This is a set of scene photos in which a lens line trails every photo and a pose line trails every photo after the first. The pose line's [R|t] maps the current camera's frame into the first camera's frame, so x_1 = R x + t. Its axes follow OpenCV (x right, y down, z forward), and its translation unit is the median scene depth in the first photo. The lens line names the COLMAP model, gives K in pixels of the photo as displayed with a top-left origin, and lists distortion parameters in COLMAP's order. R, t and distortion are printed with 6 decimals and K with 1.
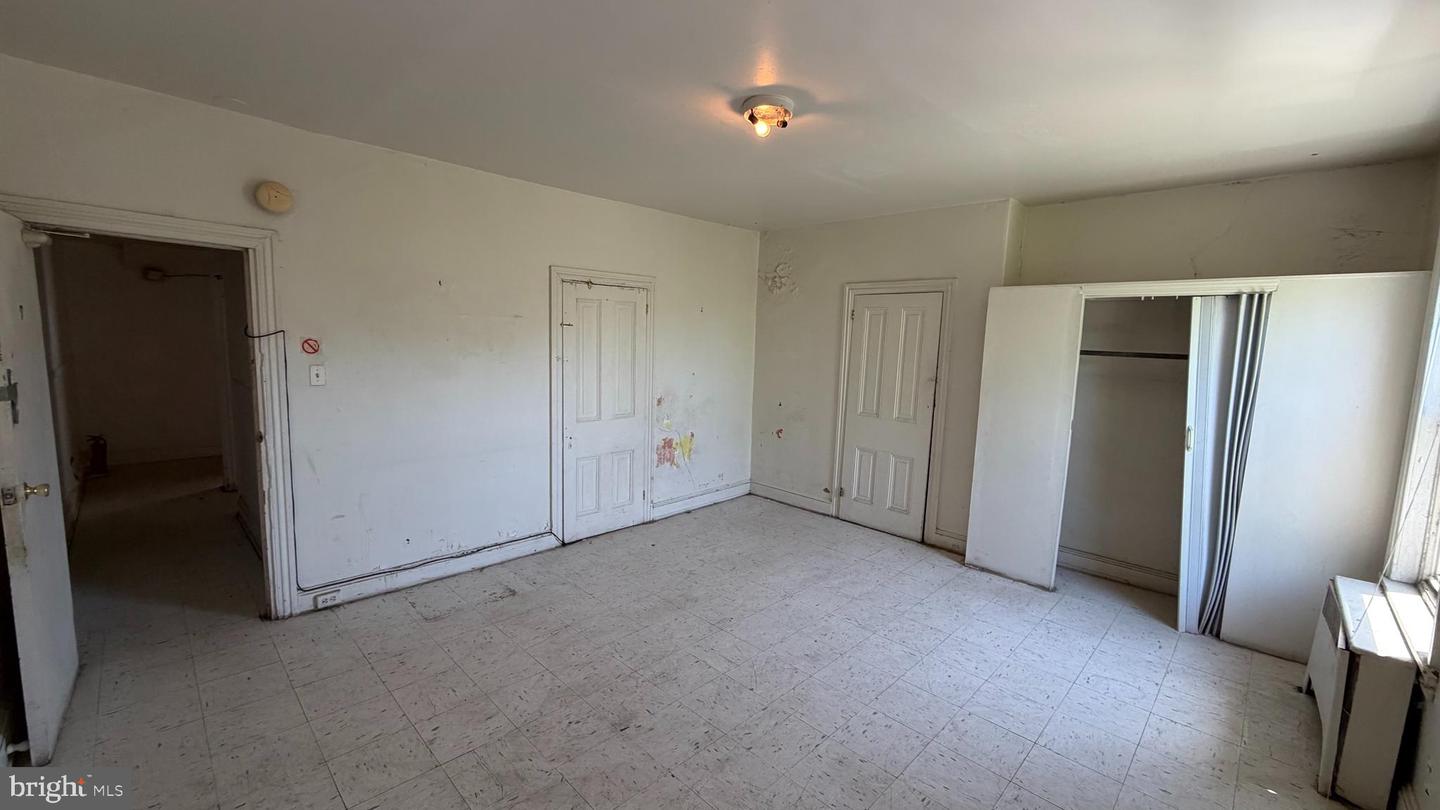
lens RADIAL K [[576.7, 0, 717.8], [0, 576.7, 404.0], [0, 0, 1]] dist [-0.000957, 0.000408]
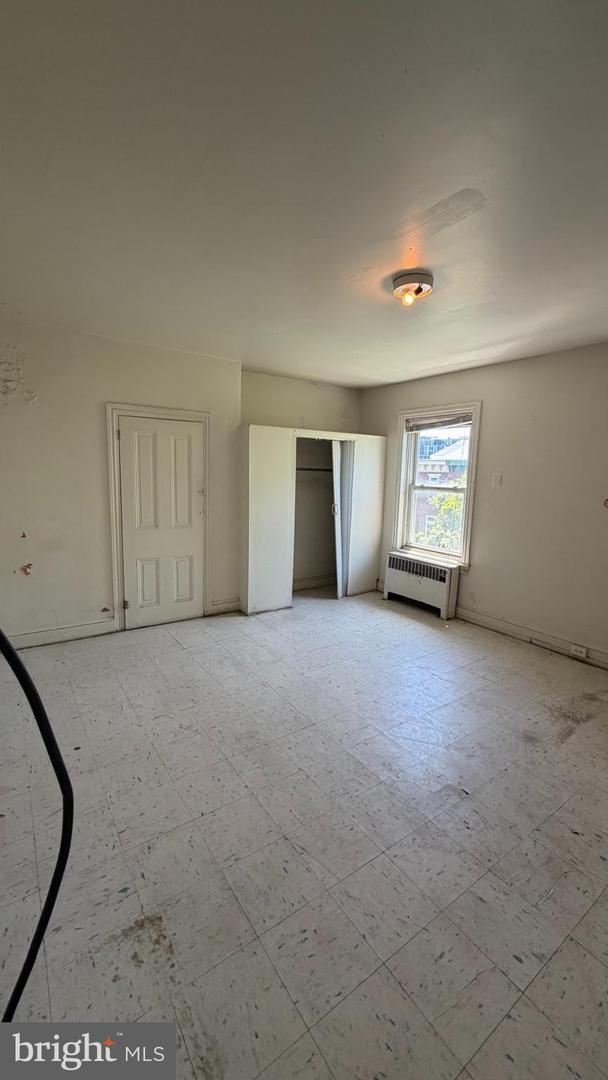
lens RADIAL K [[432.5, 0, 303.0], [0, 432.5, 535.6], [0, 0, 1]] dist [-0.000957, 0.000408]
pose [[0.178509, -0.176586, 0.967963, -0.653601], [0.090514, 0.982539, 0.162553, -0.098757], [-0.979766, 0.058597, 0.191376, 0.725660]]
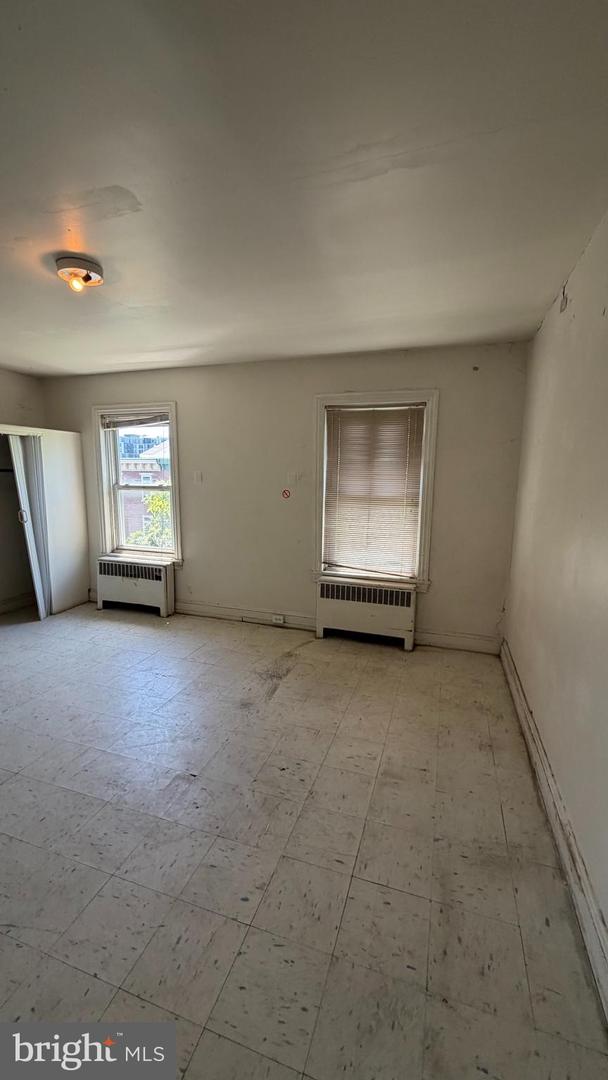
lens RADIAL K [[432.5, 0, 304.0], [0, 432.5, 536.3], [0, 0, 1]] dist [-0.000957, 0.000408]
pose [[-0.441913, -0.165781, 0.881606, -0.663394], [0.077094, 0.972121, 0.221446, -0.096167], [-0.893739, 0.165826, -0.416812, 0.701255]]
